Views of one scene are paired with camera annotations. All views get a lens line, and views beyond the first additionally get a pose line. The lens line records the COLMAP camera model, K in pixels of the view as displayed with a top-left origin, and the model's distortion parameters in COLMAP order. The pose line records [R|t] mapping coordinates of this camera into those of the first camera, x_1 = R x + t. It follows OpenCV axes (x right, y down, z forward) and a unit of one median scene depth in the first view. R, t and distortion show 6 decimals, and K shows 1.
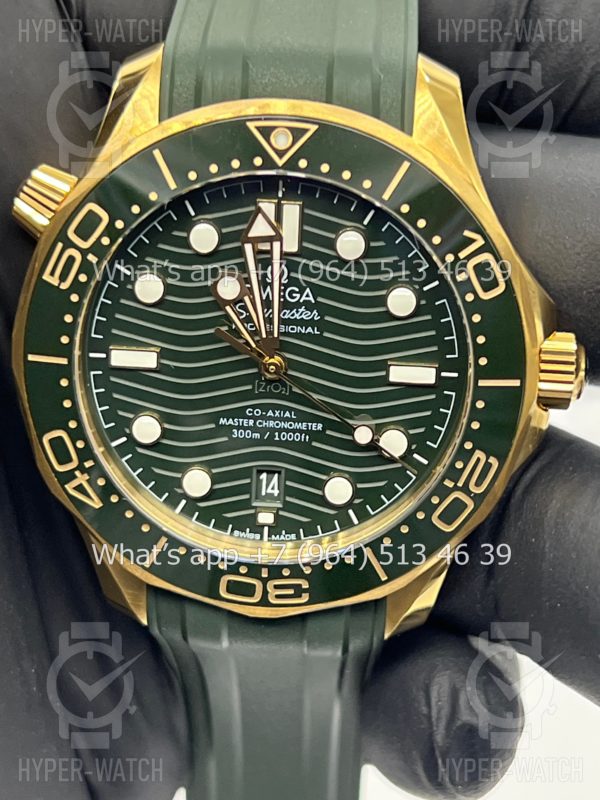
lens RADIAL K [[1875.5, 0, 300.0], [0, 1875.5, 400.0], [0, 0, 1]] dist [0.393523, -1.060698]
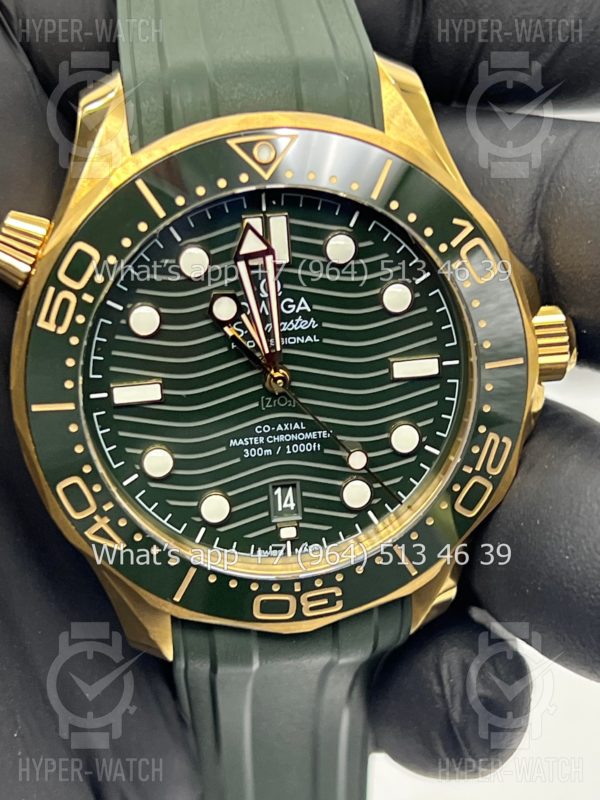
lens RADIAL K [[1875.5, 0, 300.0], [0, 1875.5, 400.0], [0, 0, 1]] dist [0.393523, -1.060698]
pose [[0.976193, -0.148353, 0.158234, -0.162329], [0.148977, 0.988808, 0.007980, -0.013858], [-0.157646, 0.015783, 0.987369, 0.016403]]
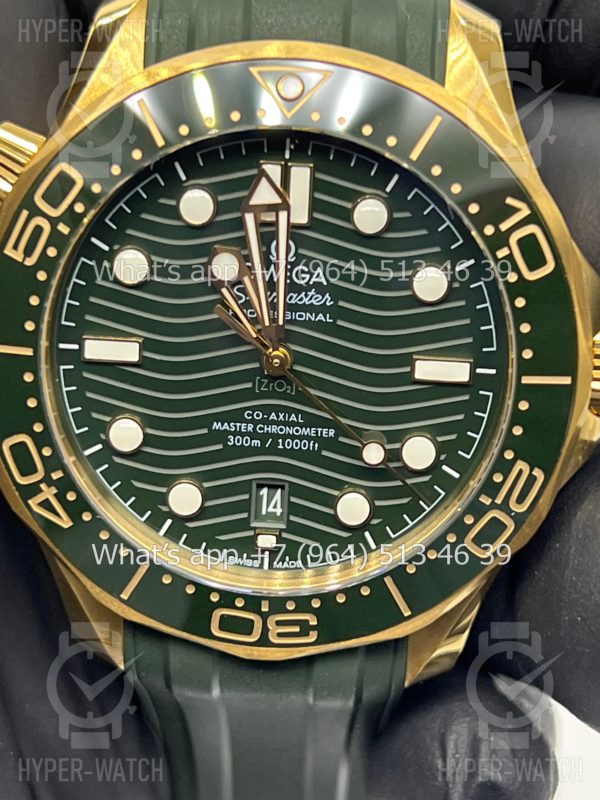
lens RADIAL K [[1875.5, 0, 300.0], [0, 1875.5, 400.0], [0, 0, 1]] dist [0.393523, -1.060698]
pose [[0.999841, 0.006200, 0.016726, -0.018085], [-0.005638, 0.999424, -0.033470, 0.028222], [-0.016924, 0.033370, 0.999300, 0.156888]]
